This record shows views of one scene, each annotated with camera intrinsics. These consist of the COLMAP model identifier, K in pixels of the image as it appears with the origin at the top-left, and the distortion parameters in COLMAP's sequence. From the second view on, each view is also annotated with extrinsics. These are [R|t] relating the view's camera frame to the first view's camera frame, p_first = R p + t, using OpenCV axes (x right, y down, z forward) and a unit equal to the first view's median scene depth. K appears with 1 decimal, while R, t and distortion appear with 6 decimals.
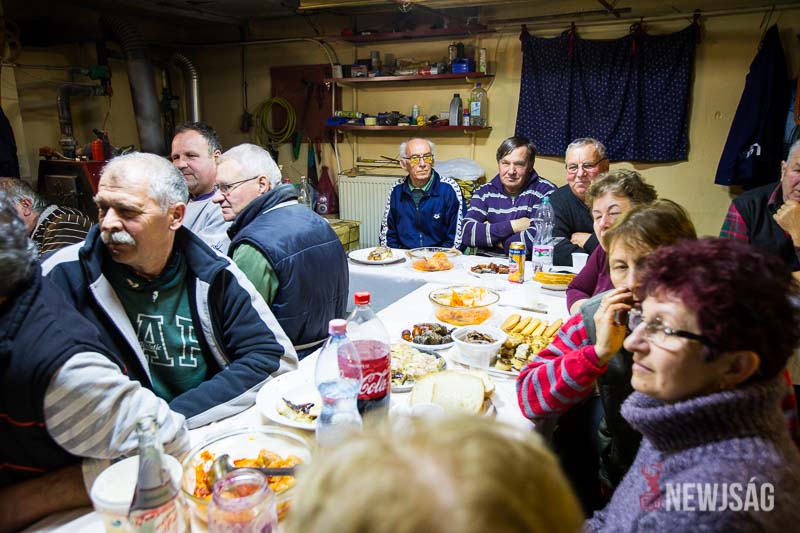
lens RADIAL K [[570.1, 0, 400.0], [0, 570.1, 266.5], [0, 0, 1]] dist [-0.033008, 0.071070]
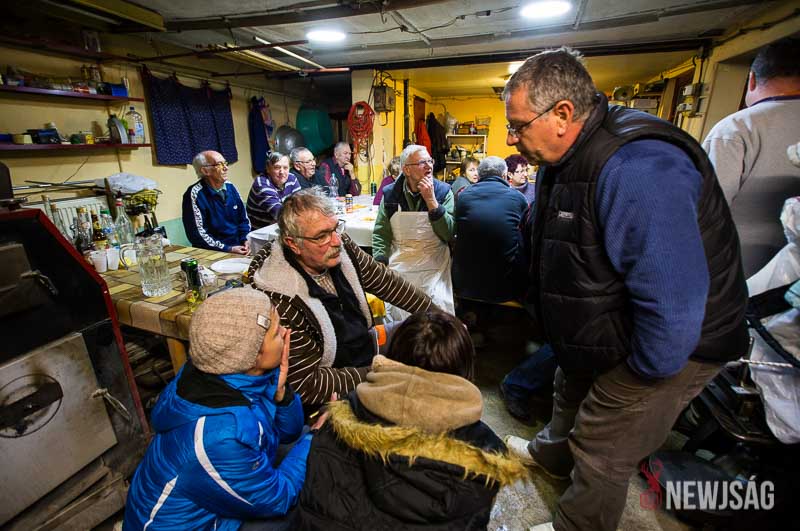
lens RADIAL K [[365.1, 0, 391.8], [0, 365.1, 264.3], [0, 0, 1]] dist [-0.053615, 0.015883]
pose [[-0.147169, -0.309955, 0.939292, -0.759076], [0.249009, 0.907436, 0.338458, -0.142200], [-0.957254, 0.283703, -0.056365, 0.628400]]
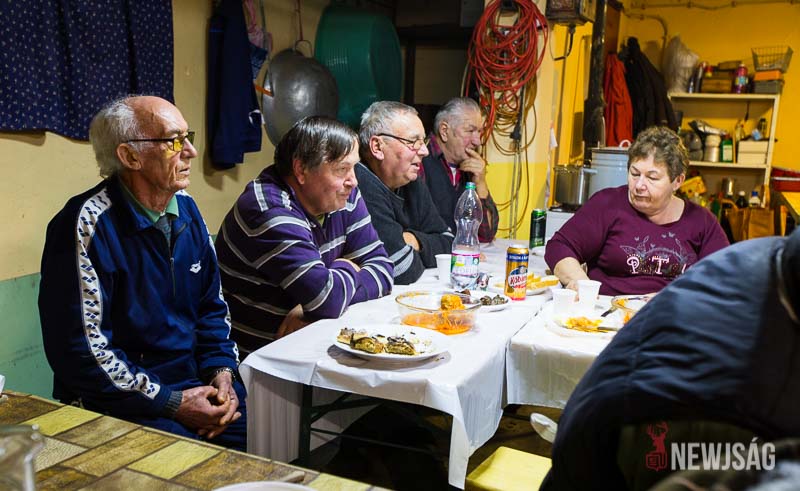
lens RADIAL K [[850.4, 0, 397.3], [0, 850.4, 274.1], [0, 0, 1]] dist [0.060882, 0.006588]
pose [[-0.074109, -0.189005, 0.979176, -0.551416], [0.210481, 0.956792, 0.200614, -0.161557], [-0.974785, 0.220966, -0.031125, 0.750380]]
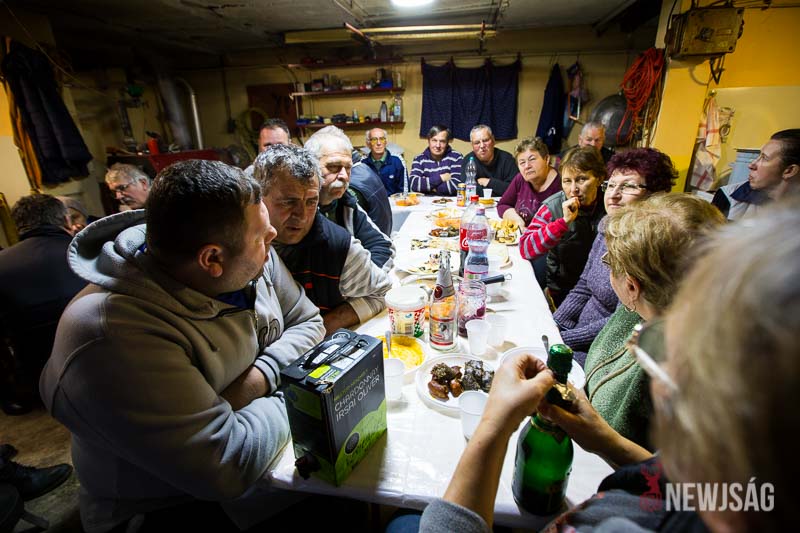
lens RADIAL K [[362.3, 0, 397.2], [0, 362.3, 271.4], [0, 0, 1]] dist [-0.051644, 0.013529]
pose [[0.951800, -0.136082, 0.274879, -0.218574], [0.099996, 0.984898, 0.141338, 0.032080], [-0.289962, -0.107038, 0.951034, -0.027785]]
